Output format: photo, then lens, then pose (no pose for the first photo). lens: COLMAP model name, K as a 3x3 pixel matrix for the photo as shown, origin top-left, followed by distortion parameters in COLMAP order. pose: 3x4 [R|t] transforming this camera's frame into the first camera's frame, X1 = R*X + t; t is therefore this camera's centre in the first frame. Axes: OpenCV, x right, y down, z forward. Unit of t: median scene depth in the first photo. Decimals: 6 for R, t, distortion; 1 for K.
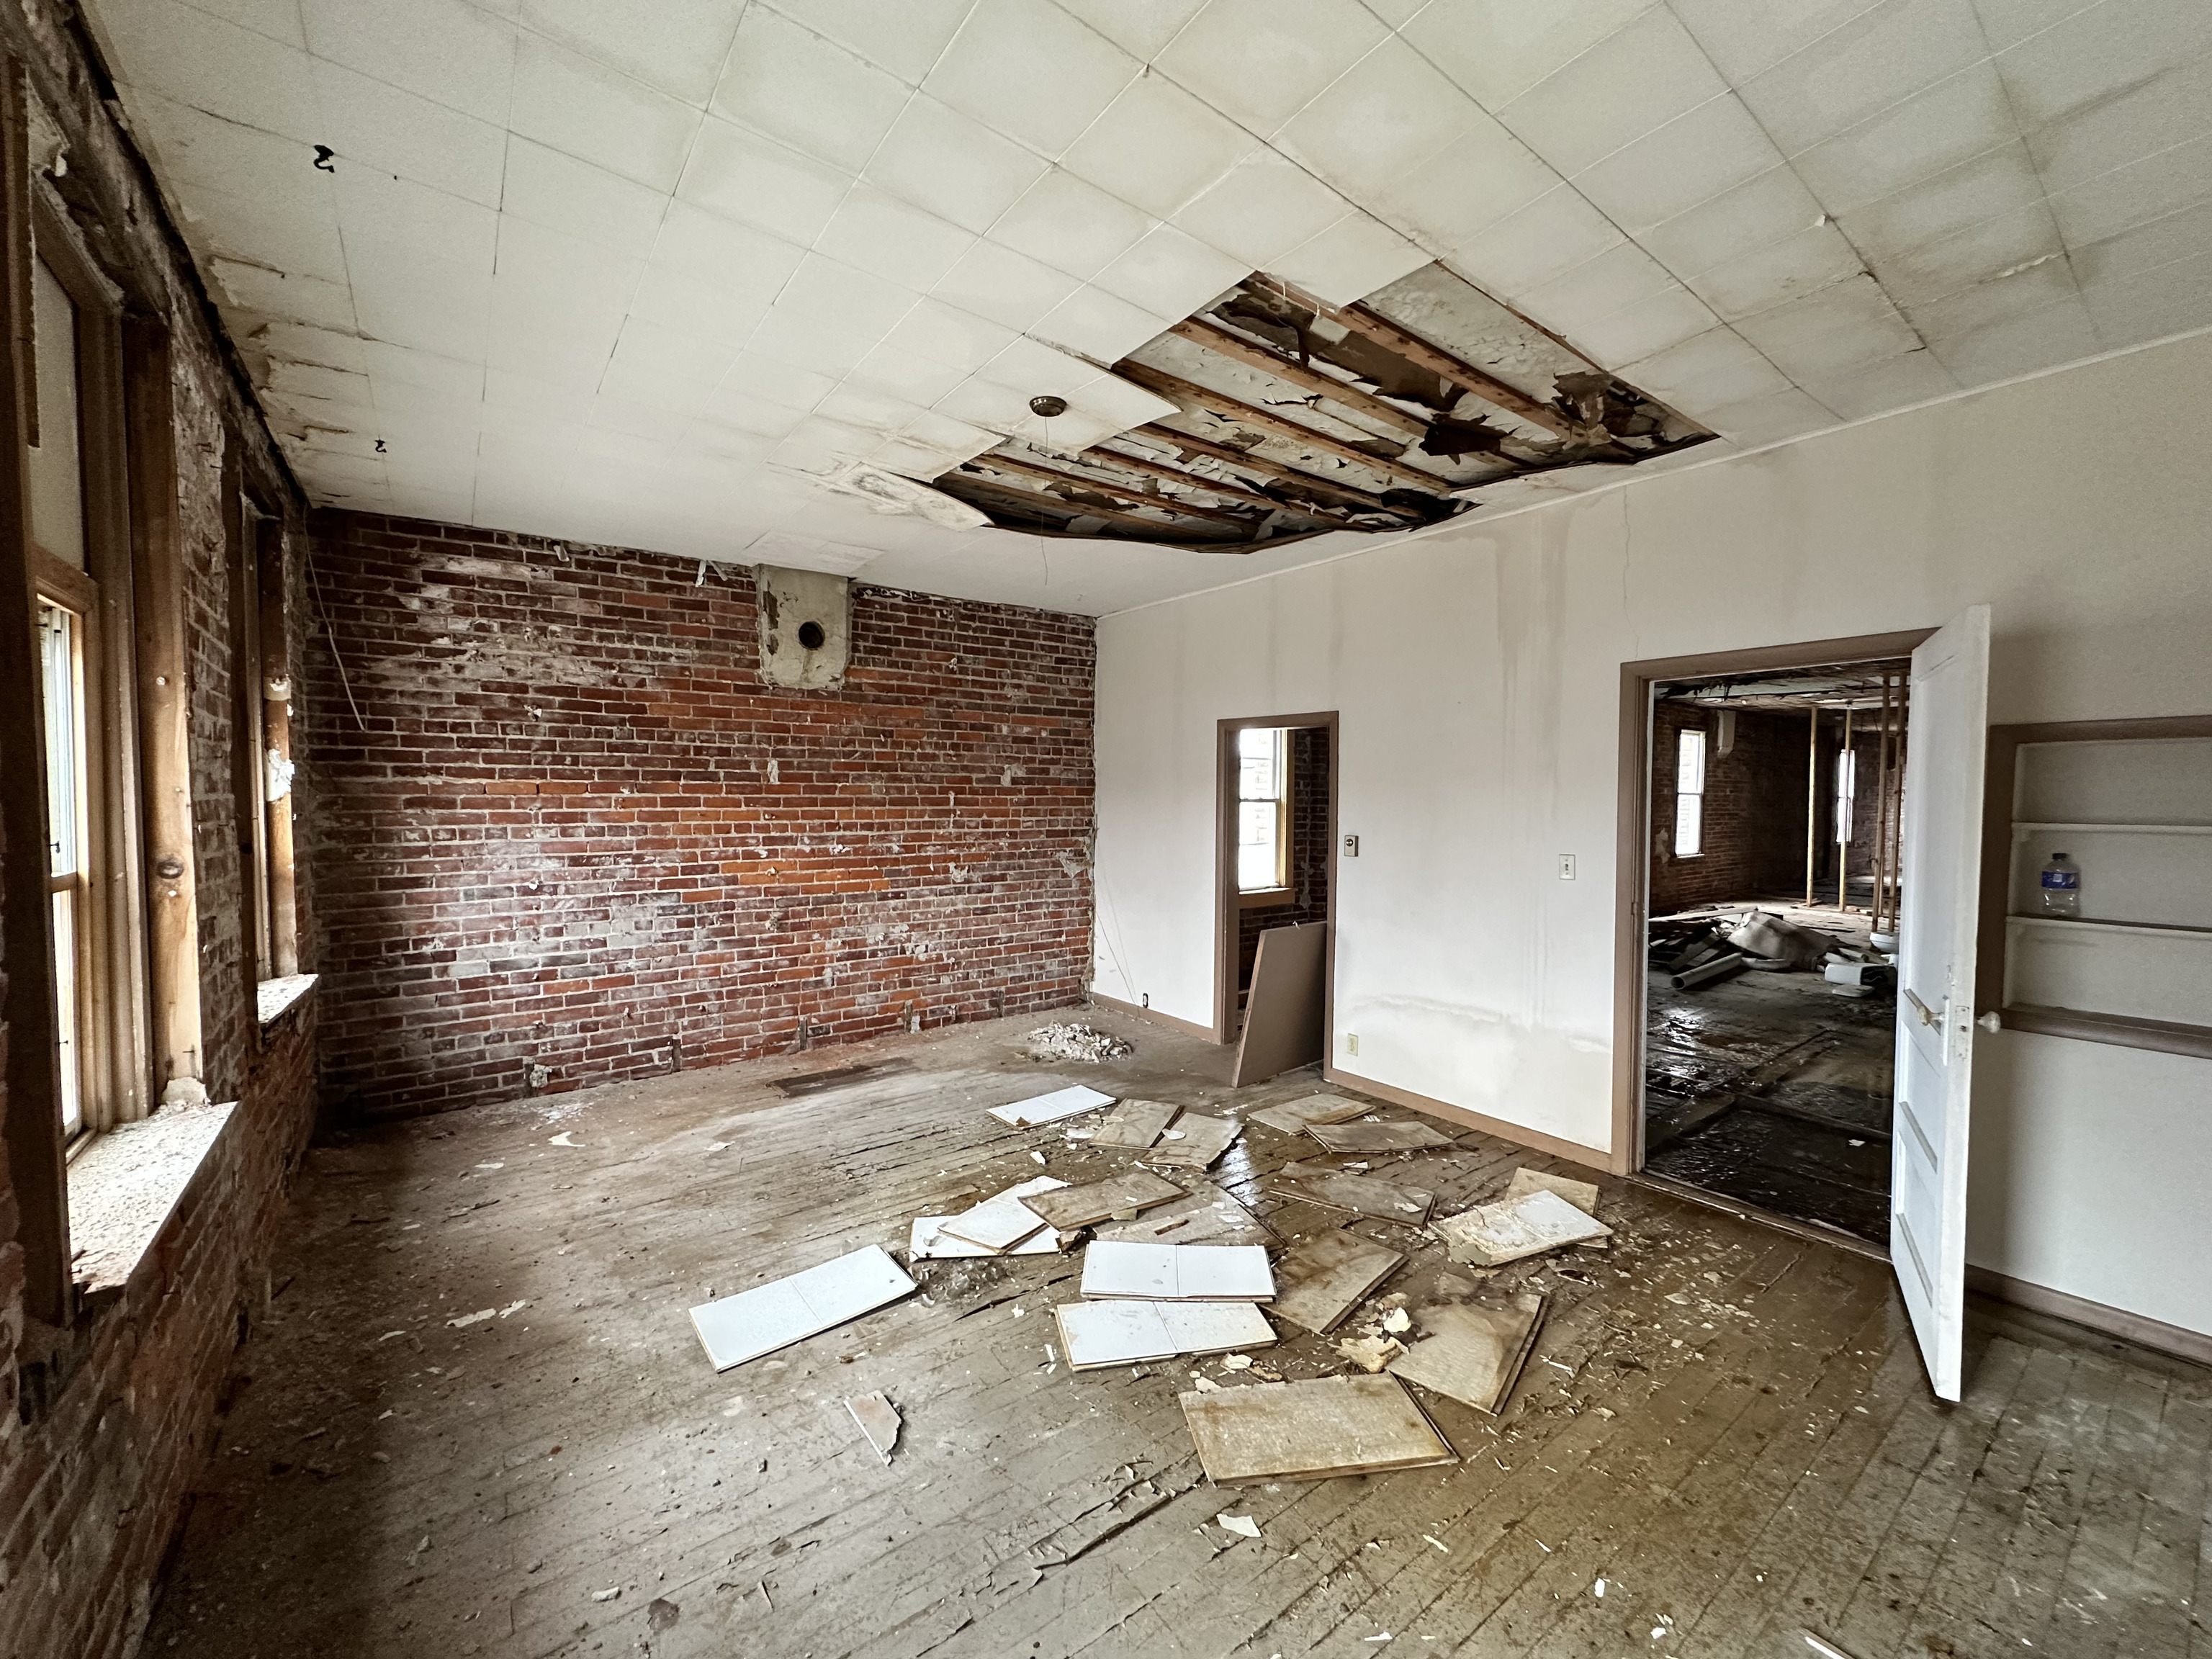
lens RADIAL K [[878.7, 0, 1104.6], [0, 878.7, 828.2], [0, 0, 1]] dist [0.000401, 0.000360]
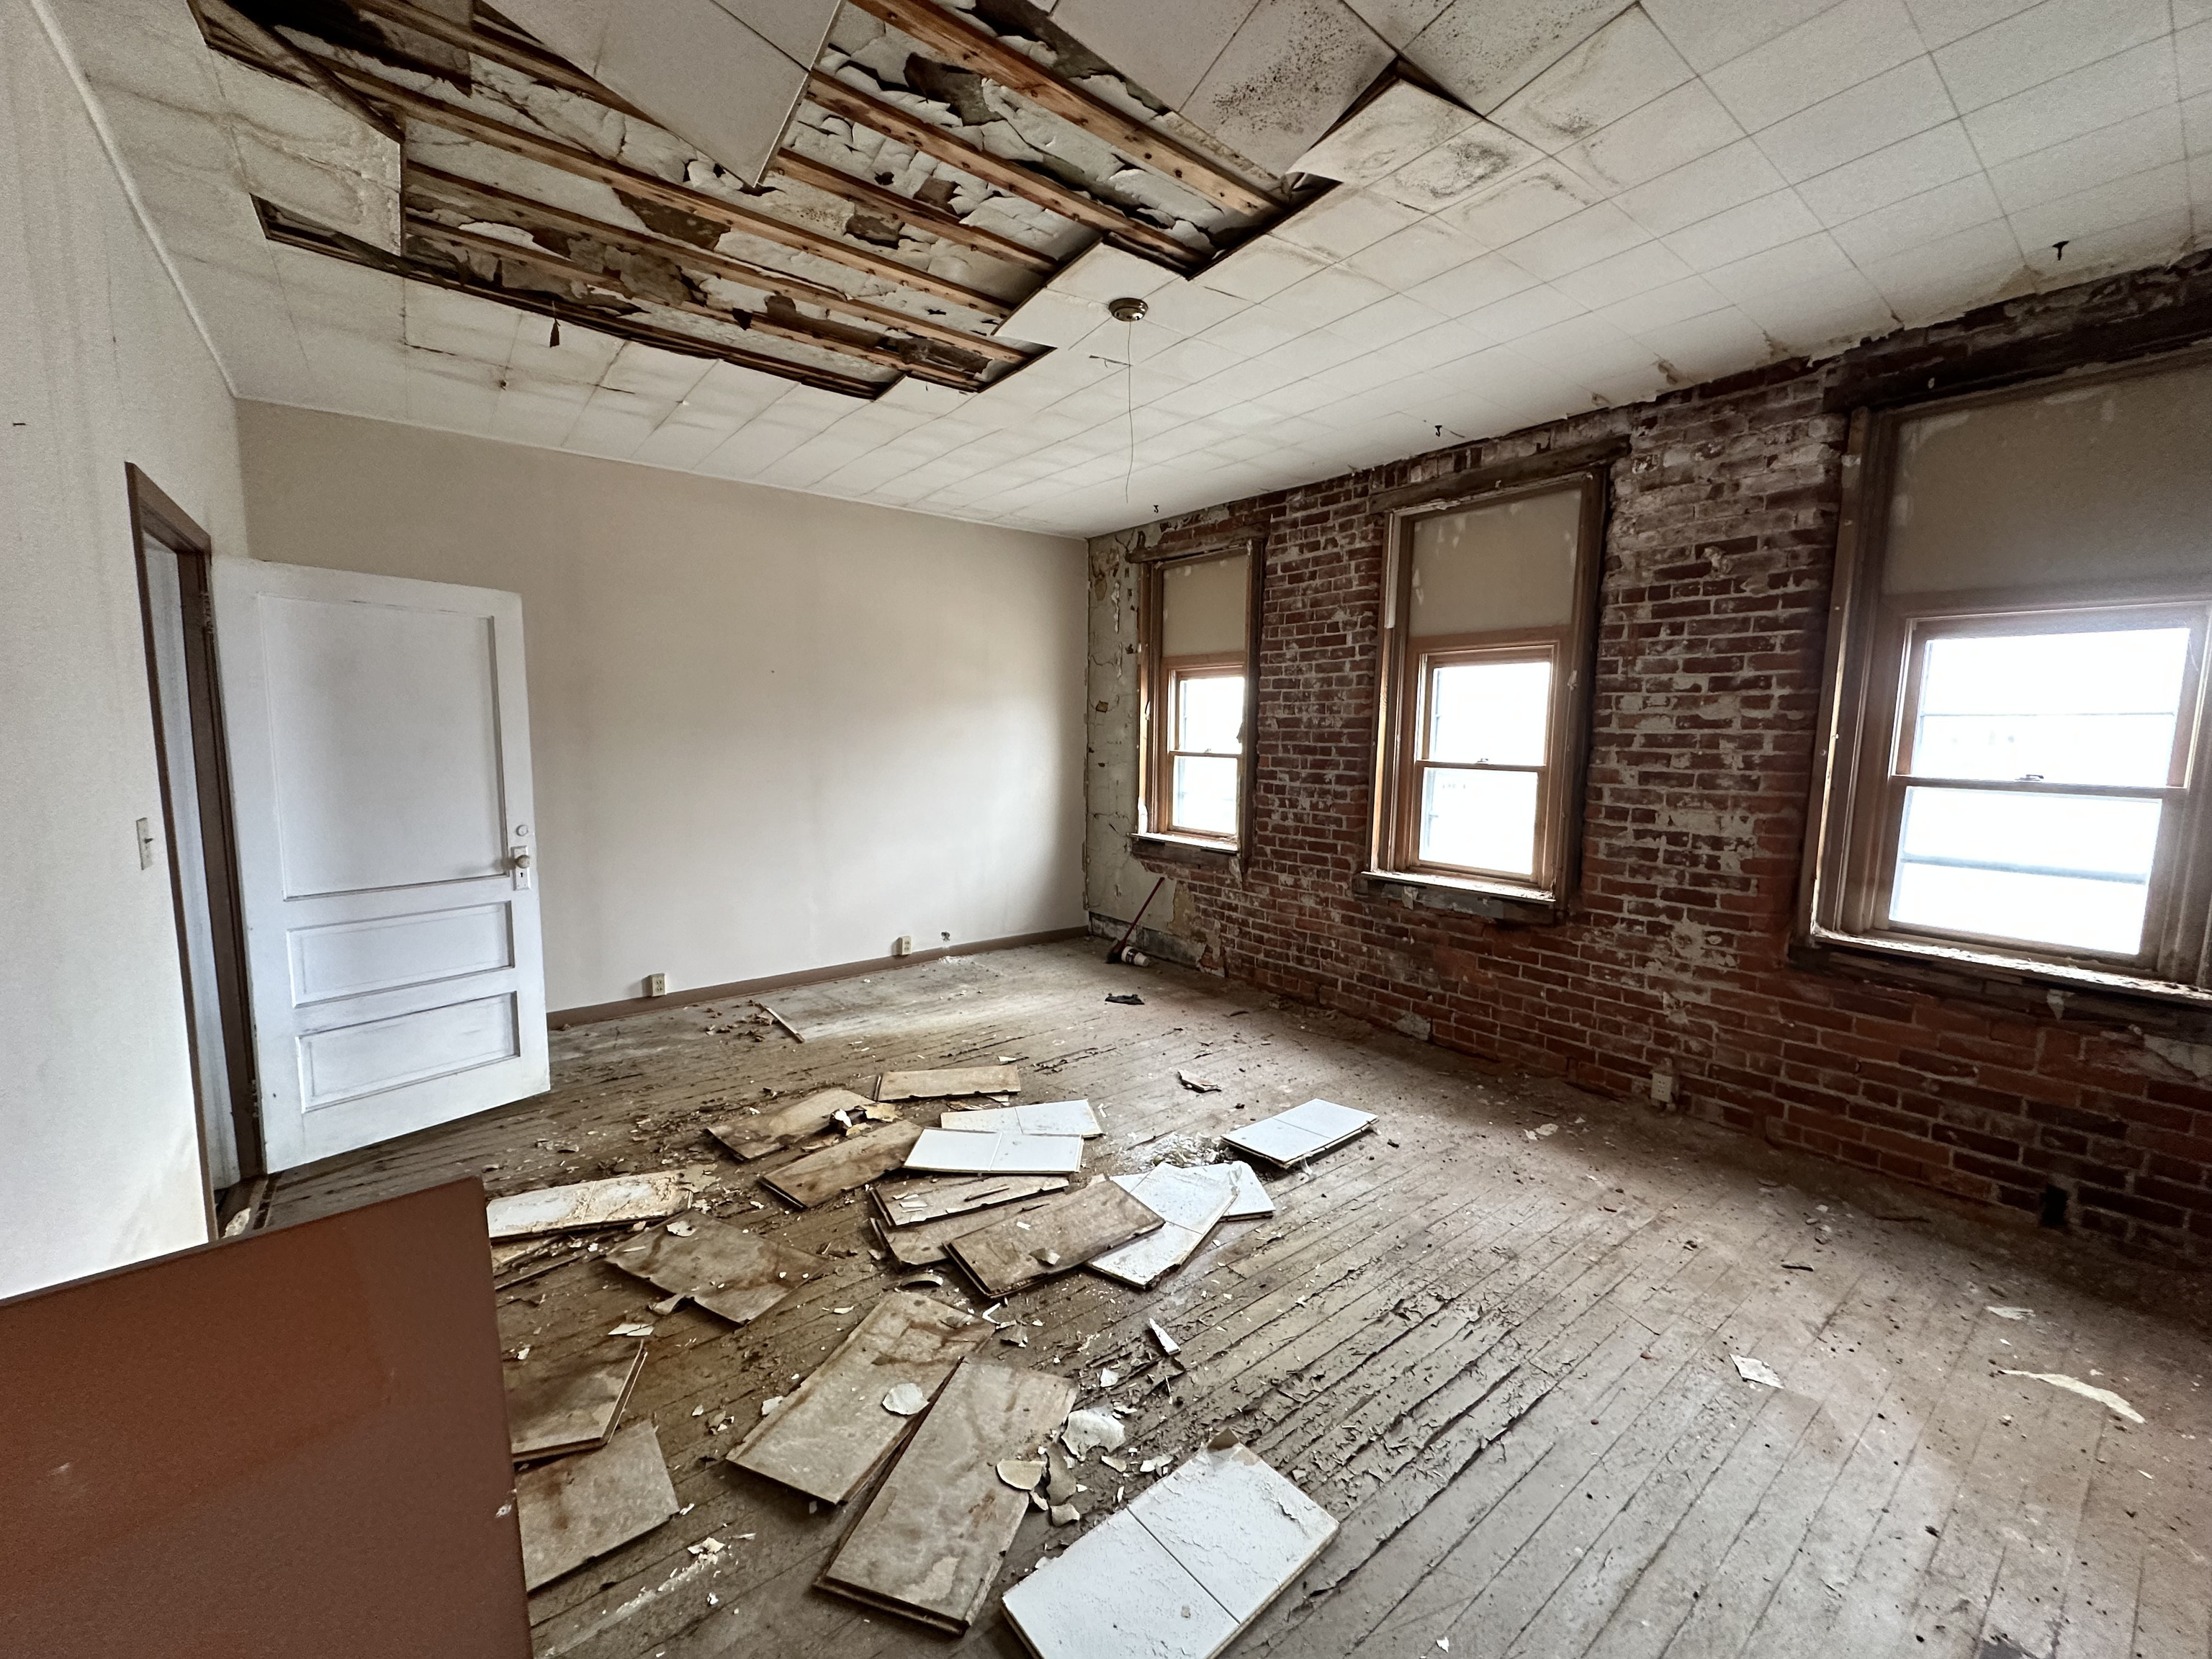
lens RADIAL K [[878.7, 0, 1100.9], [0, 878.7, 835.5], [0, 0, 1]] dist [0.000401, 0.000360]
pose [[-0.999789, -0.013618, -0.015350, -0.020742], [-0.015825, 0.987892, 0.154335, -0.051349], [0.013062, 0.154545, -0.987899, 1.675259]]
